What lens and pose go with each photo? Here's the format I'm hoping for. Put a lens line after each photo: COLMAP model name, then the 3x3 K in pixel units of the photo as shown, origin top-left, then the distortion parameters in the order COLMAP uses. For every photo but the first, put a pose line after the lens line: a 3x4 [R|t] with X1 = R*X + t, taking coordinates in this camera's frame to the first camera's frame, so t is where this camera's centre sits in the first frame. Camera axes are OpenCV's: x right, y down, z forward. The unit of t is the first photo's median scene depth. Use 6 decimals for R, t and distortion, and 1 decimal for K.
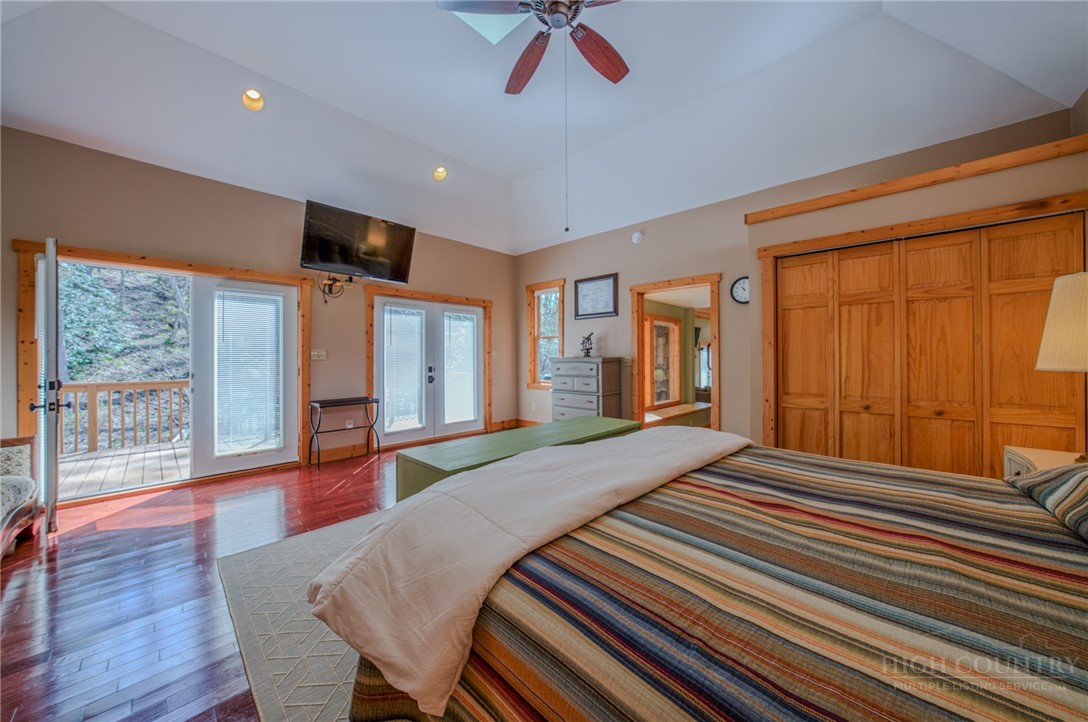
lens RADIAL K [[368.8, 0, 542.0], [0, 368.8, 357.6], [0, 0, 1]] dist [-0.019427, 0.000416]
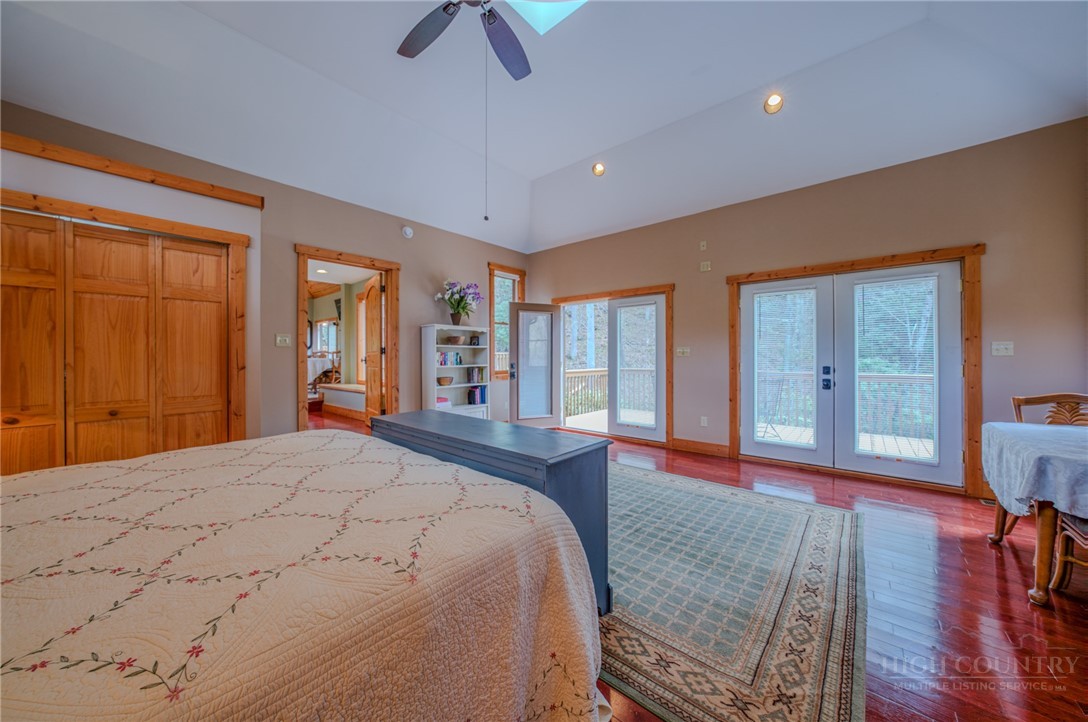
lens RADIAL K [[368.8, 0, 539.6], [0, 368.8, 356.6], [0, 0, 1]] dist [-0.019427, 0.000416]
pose [[0.074595, 0.003841, -0.997207, 0.365669], [0.001208, 0.999992, 0.003942, 0.002163], [0.997213, -0.001499, 0.074589, 0.387329]]
